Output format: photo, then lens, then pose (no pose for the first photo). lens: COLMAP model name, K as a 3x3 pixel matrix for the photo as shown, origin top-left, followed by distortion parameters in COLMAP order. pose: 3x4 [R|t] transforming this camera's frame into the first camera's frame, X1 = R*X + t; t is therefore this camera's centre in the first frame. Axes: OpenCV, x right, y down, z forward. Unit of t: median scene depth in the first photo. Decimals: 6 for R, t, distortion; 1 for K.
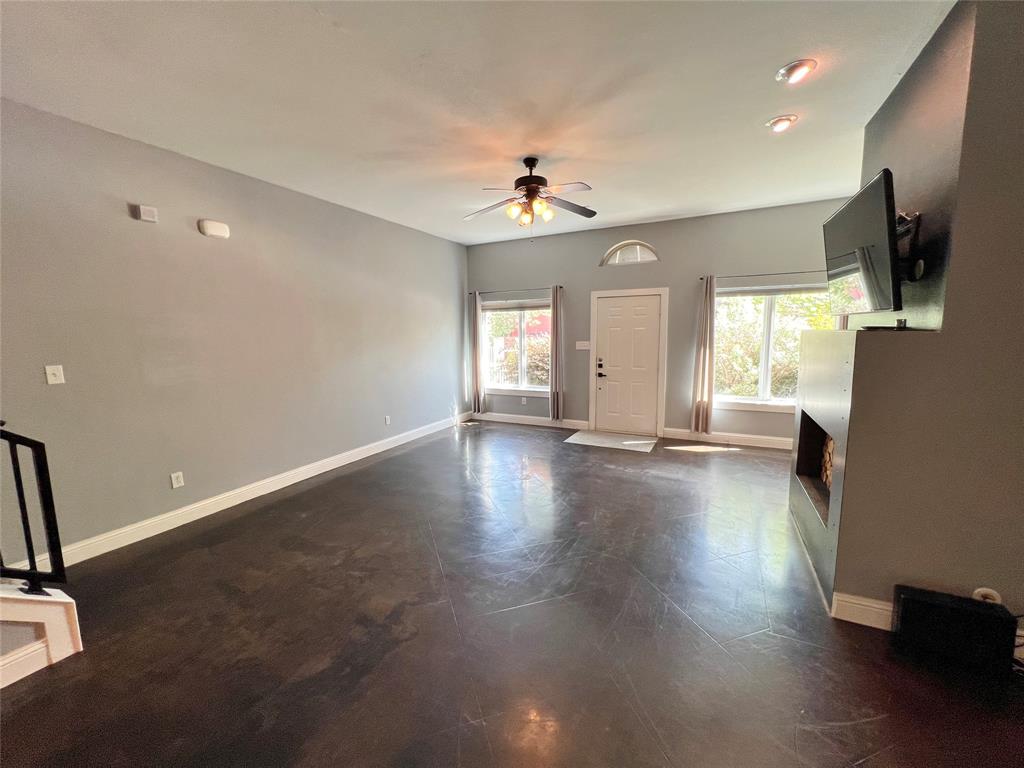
lens RADIAL K [[408.8, 0, 510.4], [0, 408.8, 384.1], [0, 0, 1]] dist [-0.002493, 0.000338]
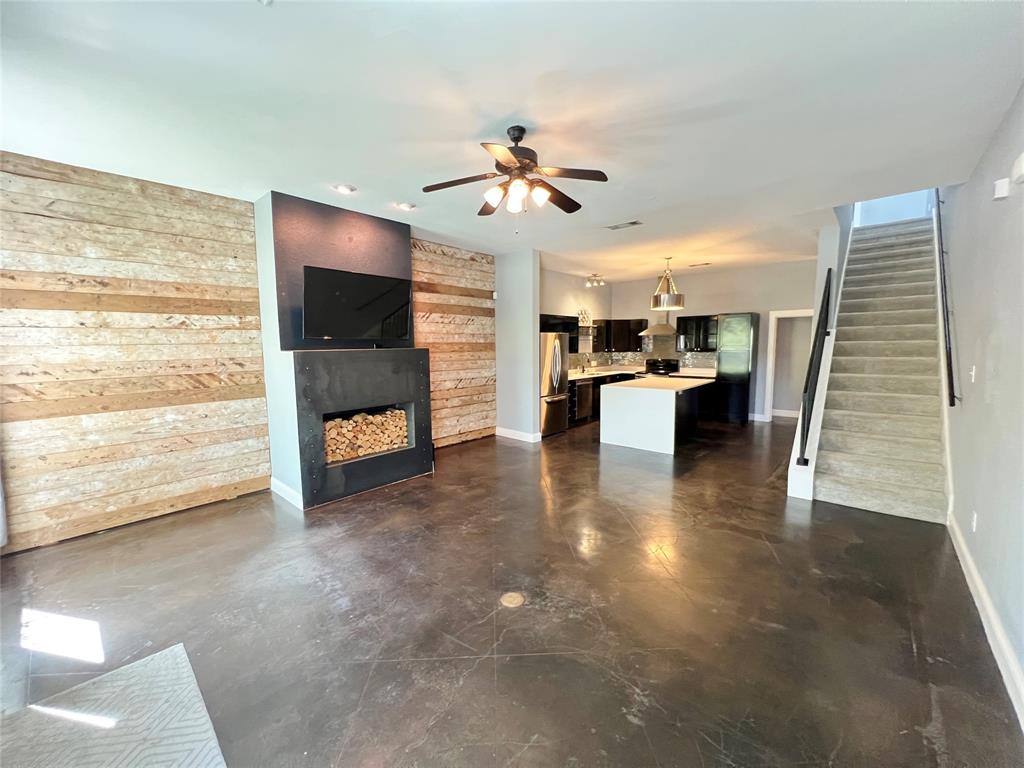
lens RADIAL K [[407.9, 0, 510.1], [0, 407.9, 382.9], [0, 0, 1]] dist [-0.001039, 0.000006]
pose [[-0.963623, 0.000497, 0.267266, -0.092412], [0.060131, 0.974764, 0.214988, -0.151131], [-0.260414, 0.223238, -0.939335, 1.150304]]
